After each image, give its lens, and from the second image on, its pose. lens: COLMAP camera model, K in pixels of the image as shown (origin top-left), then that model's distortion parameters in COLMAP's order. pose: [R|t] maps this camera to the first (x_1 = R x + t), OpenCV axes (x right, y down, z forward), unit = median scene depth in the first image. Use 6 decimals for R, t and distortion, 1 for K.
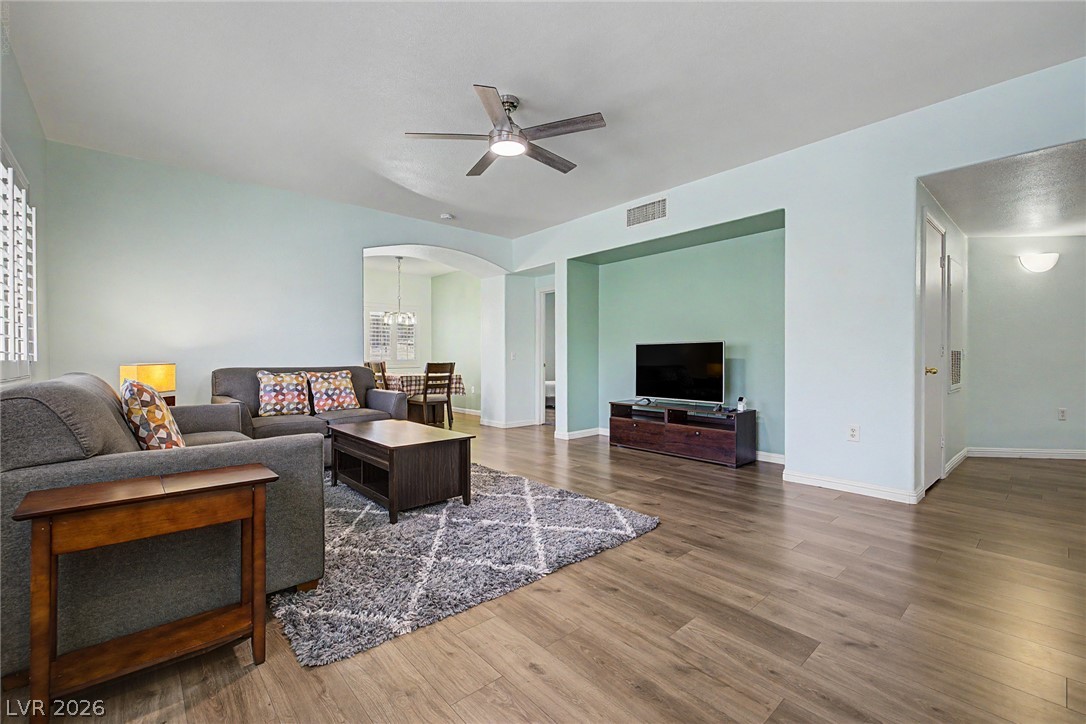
lens RADIAL K [[456.0, 0, 533.1], [0, 456.0, 362.9], [0, 0, 1]] dist [0.002183, 0.000117]
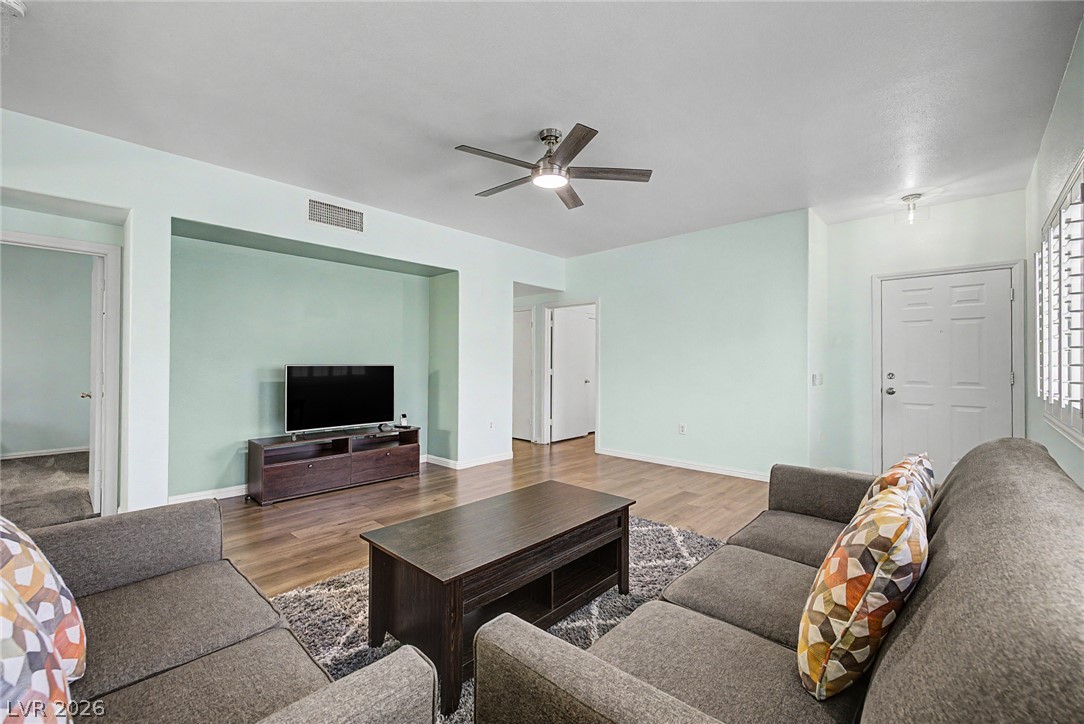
lens RADIAL K [[457.2, 0, 540.4], [0, 457.2, 357.6], [0, 0, 1]] dist [0.003111, 0.000023]
pose [[-0.088332, 0.010965, 0.996031, -0.706300], [0.009471, 0.999903, -0.010167, -0.050099], [-0.996046, 0.008535, -0.088427, 0.751663]]
